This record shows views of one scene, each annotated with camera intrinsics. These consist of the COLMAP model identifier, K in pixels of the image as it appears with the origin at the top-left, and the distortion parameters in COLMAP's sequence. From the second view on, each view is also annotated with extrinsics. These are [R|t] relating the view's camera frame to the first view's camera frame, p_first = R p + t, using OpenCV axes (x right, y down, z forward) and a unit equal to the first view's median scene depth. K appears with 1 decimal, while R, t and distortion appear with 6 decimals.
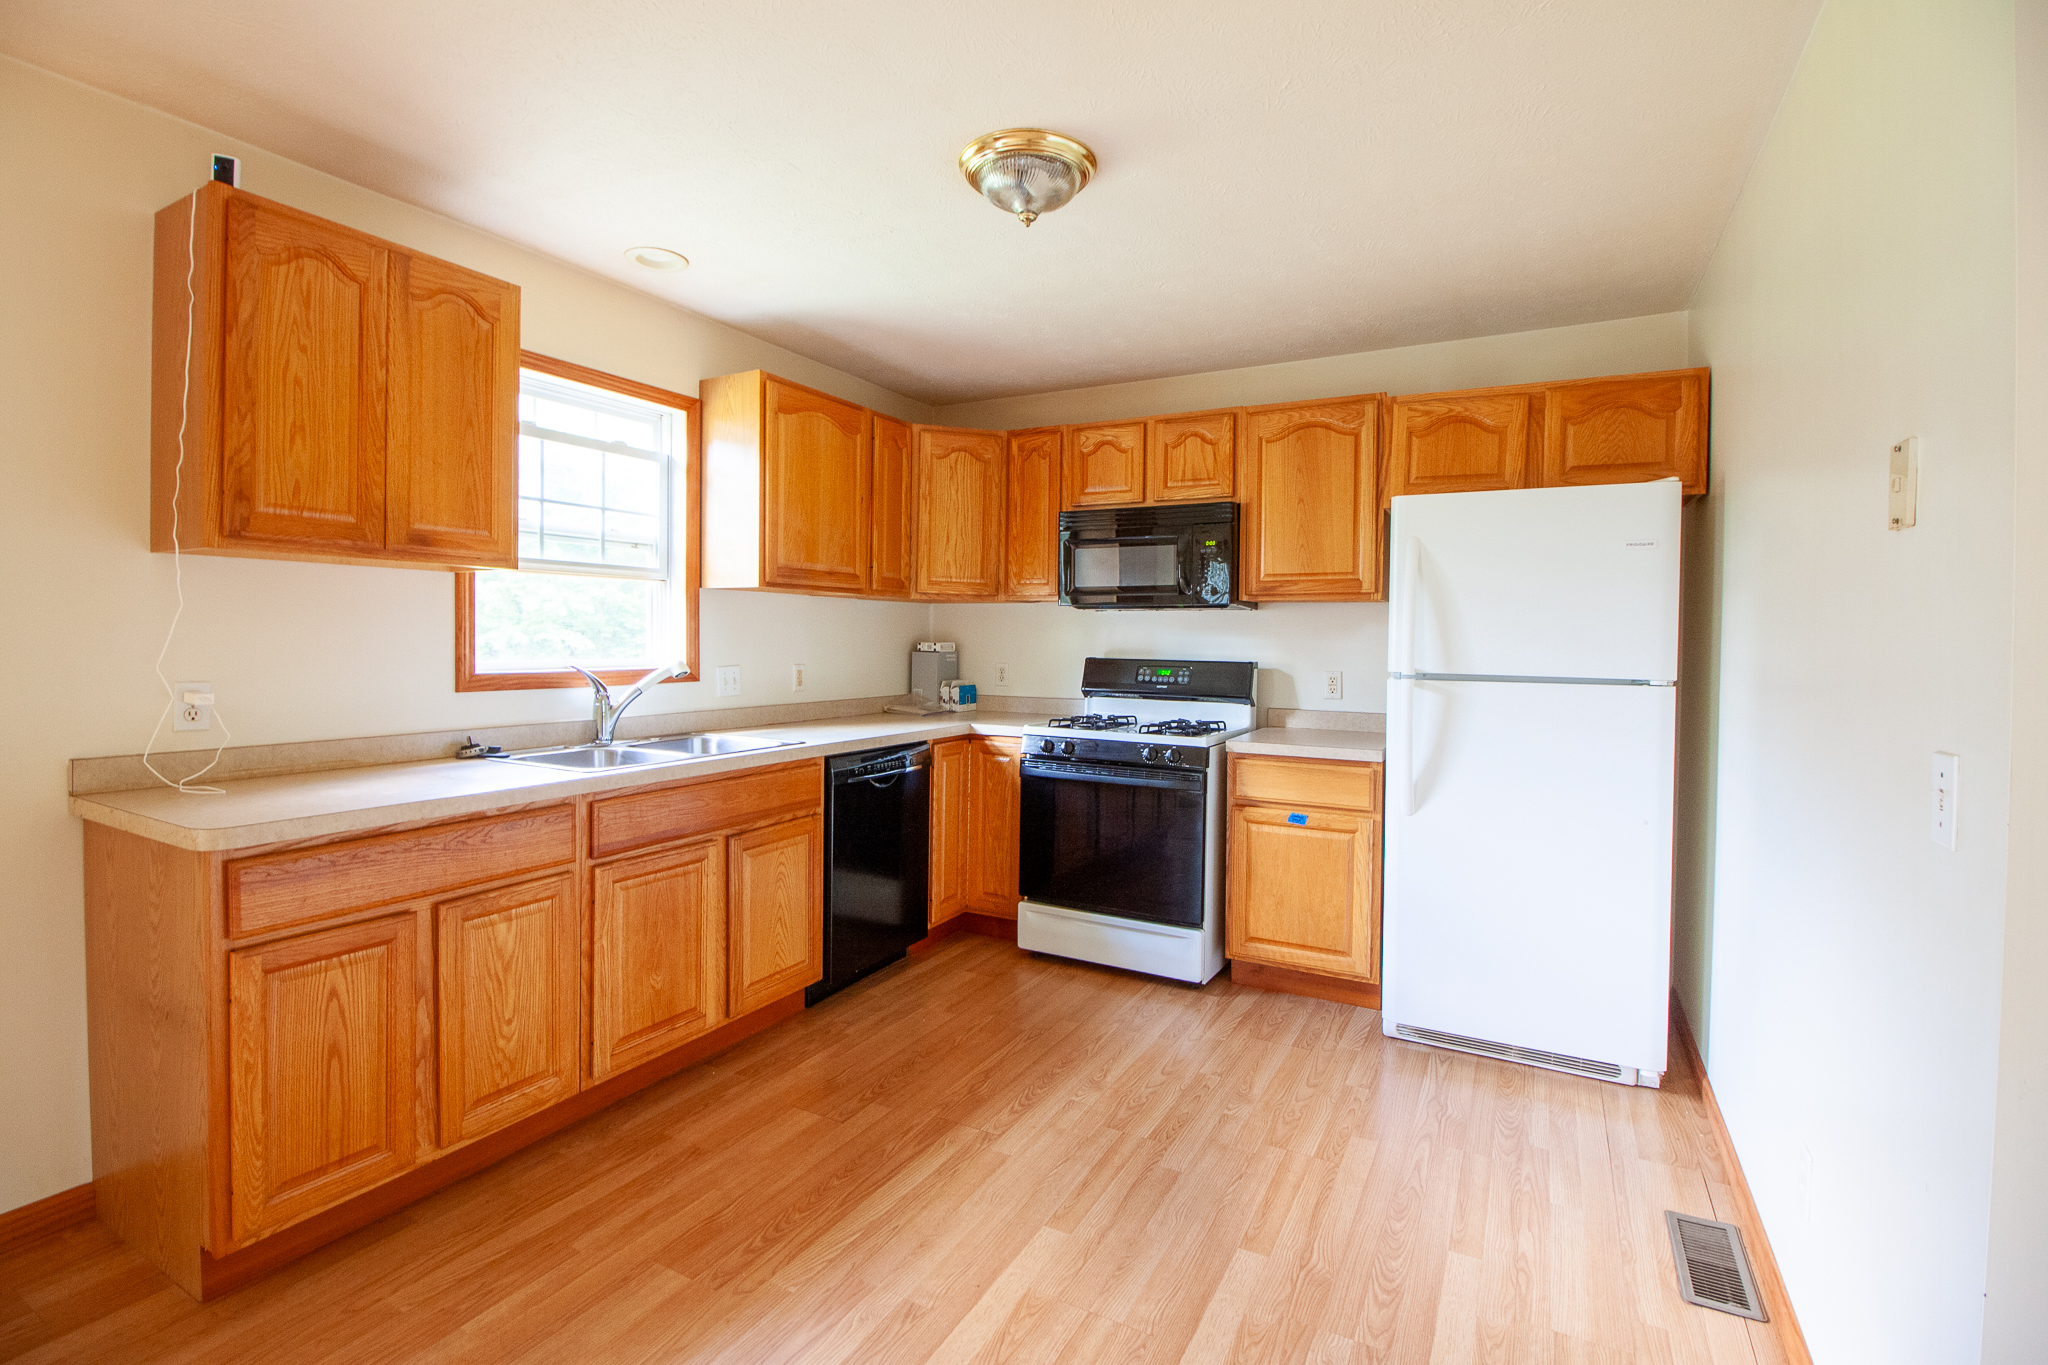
lens RADIAL K [[946.4, 0, 1024.5], [0, 946.4, 649.5], [0, 0, 1]] dist [-0.002508, -0.010665]
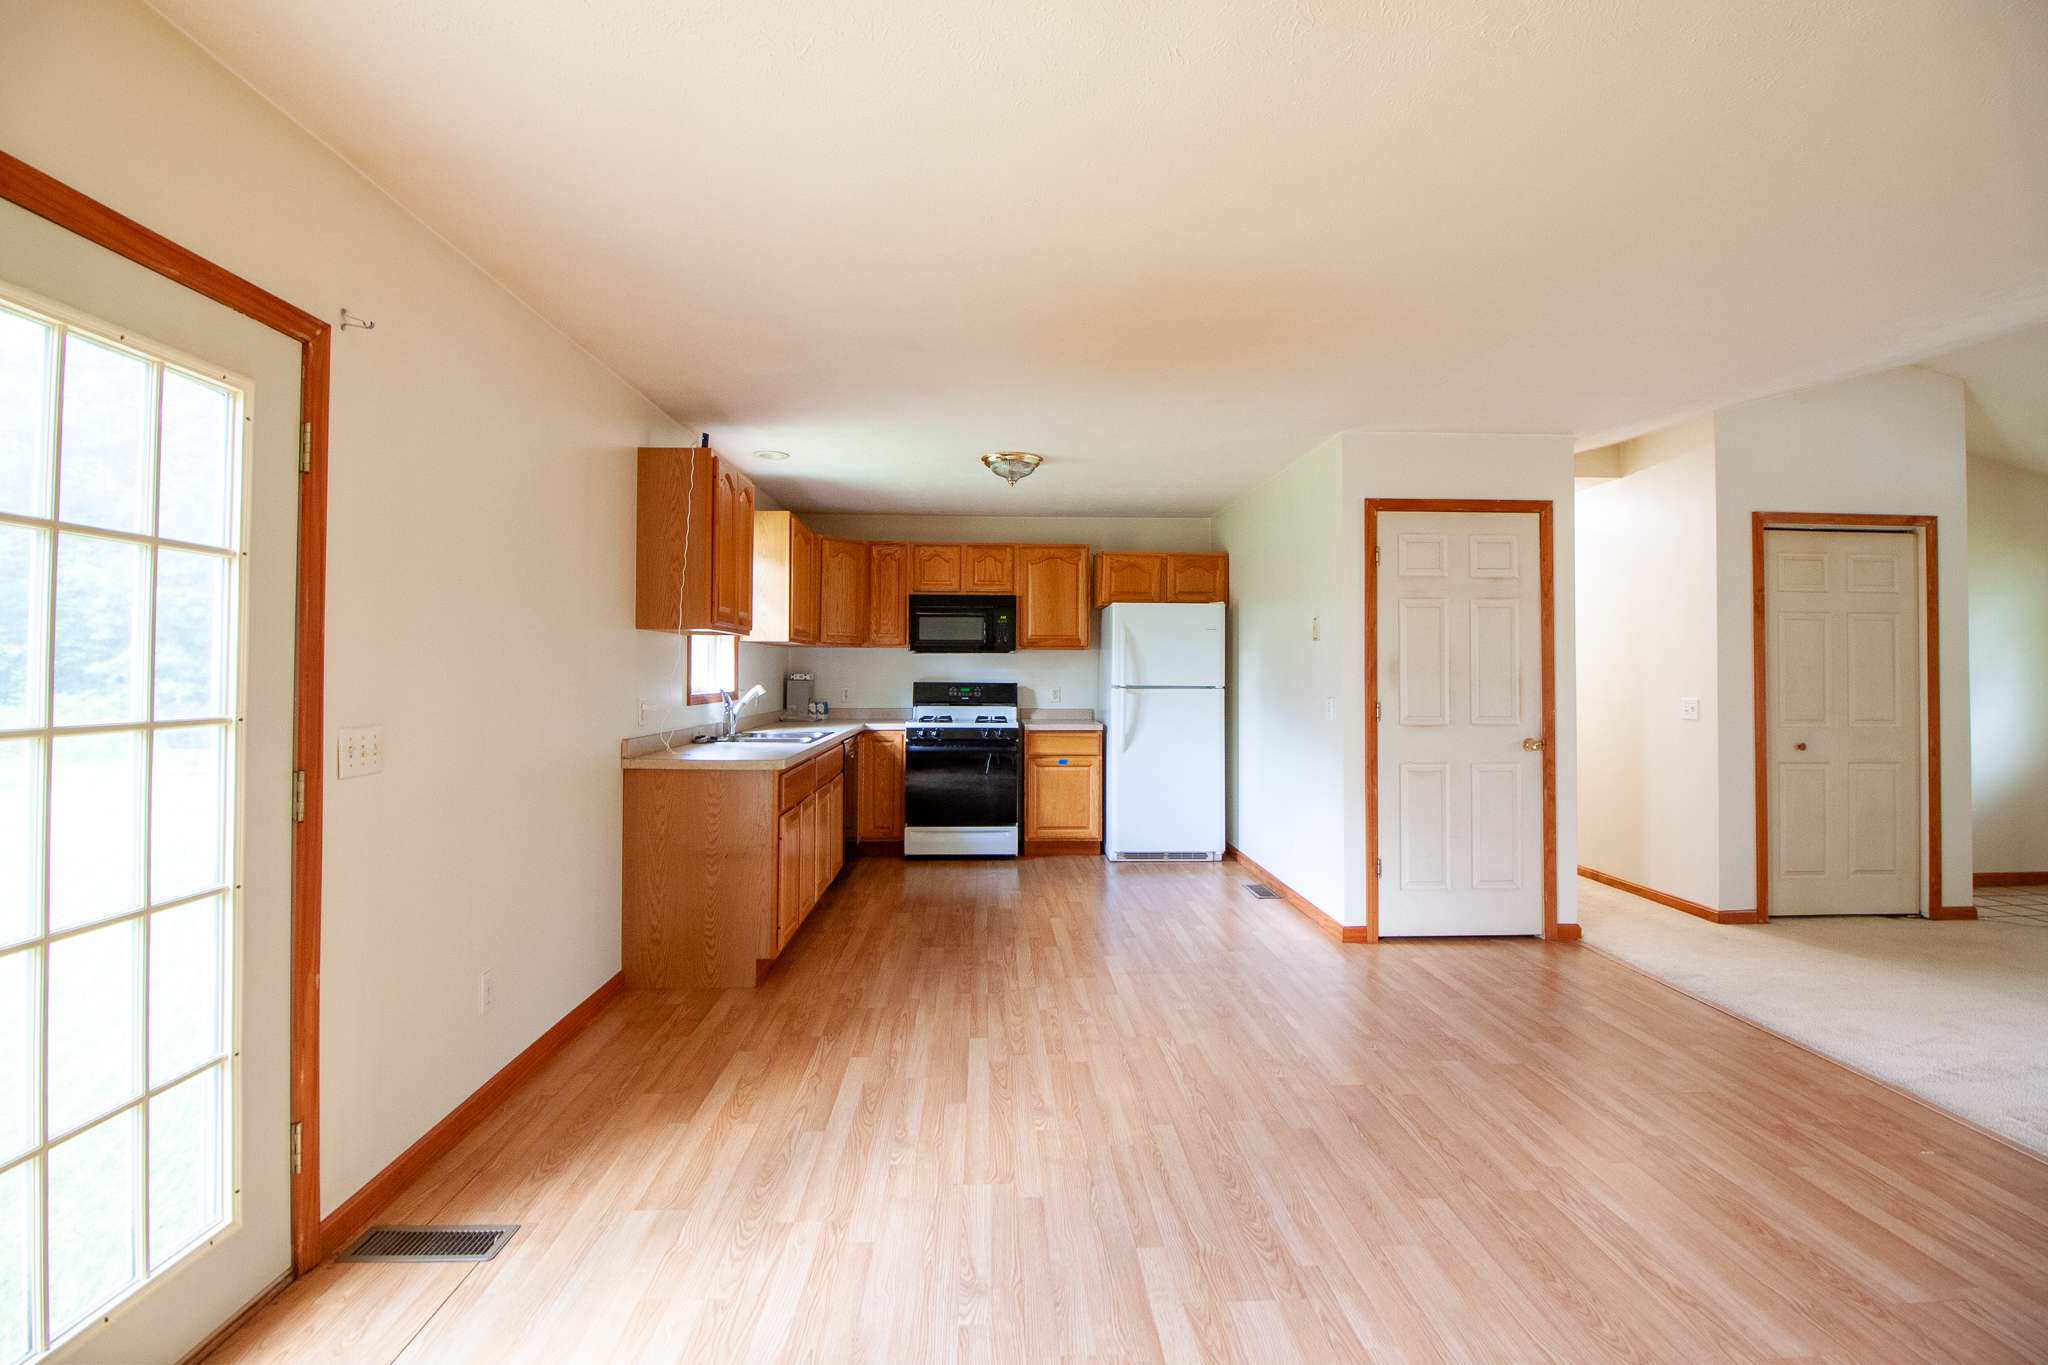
lens RADIAL K [[946.4, 0, 1025.0], [0, 946.4, 647.3], [0, 0, 1]] dist [-0.002508, -0.010665]
pose [[0.854933, 0.004303, 0.518721, -0.795842], [0.012565, 0.999500, -0.028999, -0.002030], [-0.518587, 0.031310, 0.854452, -0.639181]]
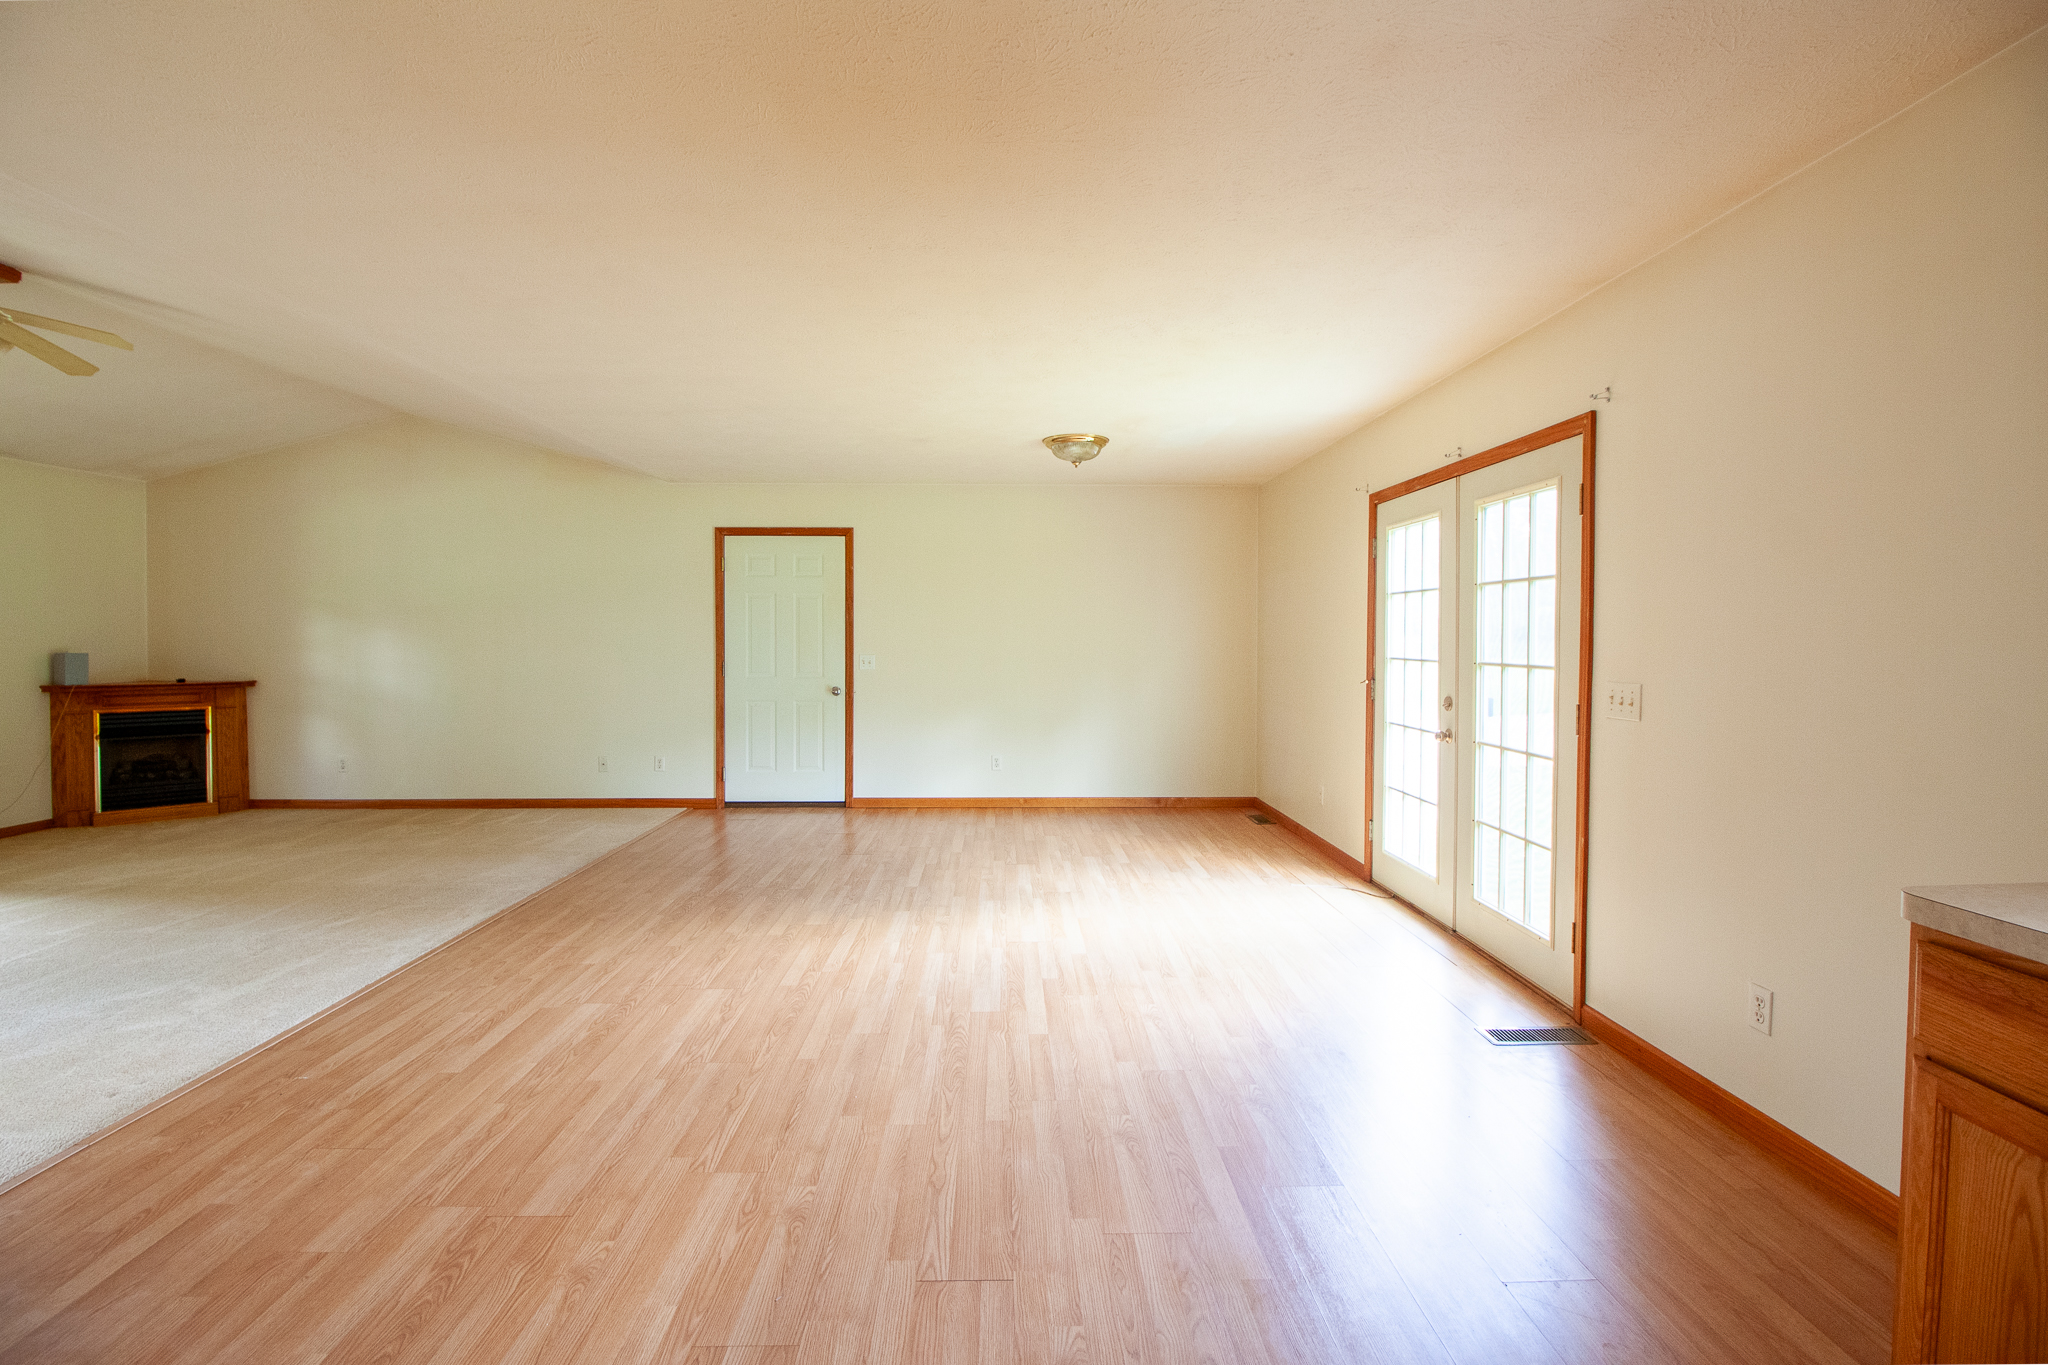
lens RADIAL K [[946.4, 0, 1022.3], [0, 946.4, 663.2], [0, 0, 1]] dist [-0.002508, -0.010665]
pose [[-0.865140, 0.000481, -0.501531, 0.101281], [-0.018992, 0.999251, 0.033719, -0.009576], [0.501171, 0.038697, -0.864482, 0.674497]]
